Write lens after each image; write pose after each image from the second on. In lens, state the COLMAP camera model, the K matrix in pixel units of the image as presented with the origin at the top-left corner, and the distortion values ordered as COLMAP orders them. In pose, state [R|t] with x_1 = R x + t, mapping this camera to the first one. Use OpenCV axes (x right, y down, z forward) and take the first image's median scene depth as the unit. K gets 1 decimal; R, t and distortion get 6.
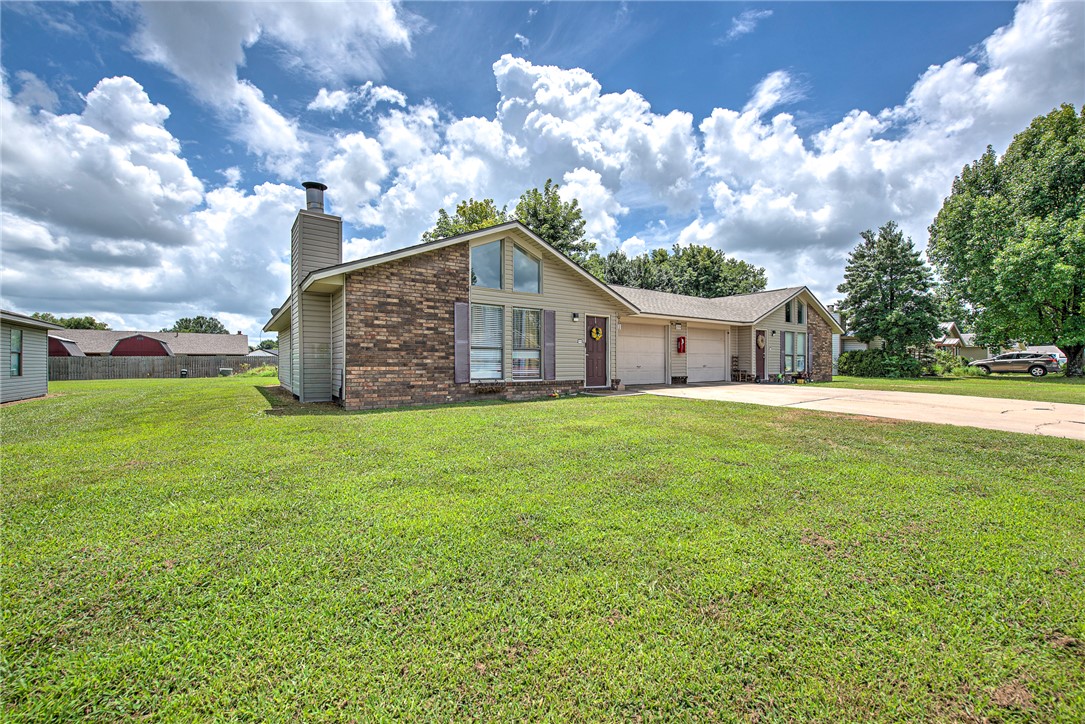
lens RADIAL K [[449.9, 0, 541.5], [0, 449.9, 361.2], [0, 0, 1]] dist [-0.000299, -0.000554]
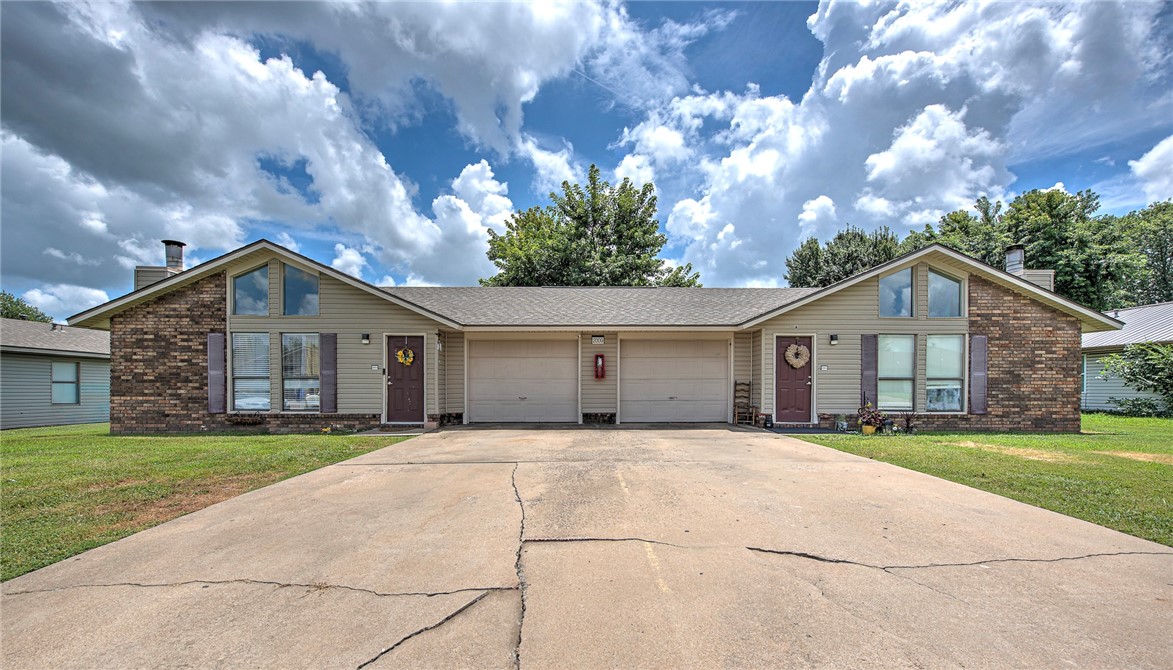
lens RADIAL K [[475.9, 0, 605.3], [0, 475.9, 393.1], [0, 0, 1]] dist [-0.008118, -0.000112]
pose [[0.810496, 0.004633, -0.585726, 1.184602], [0.001794, 0.999944, 0.010392, -0.006200], [0.585741, -0.009474, 0.810443, 0.675233]]
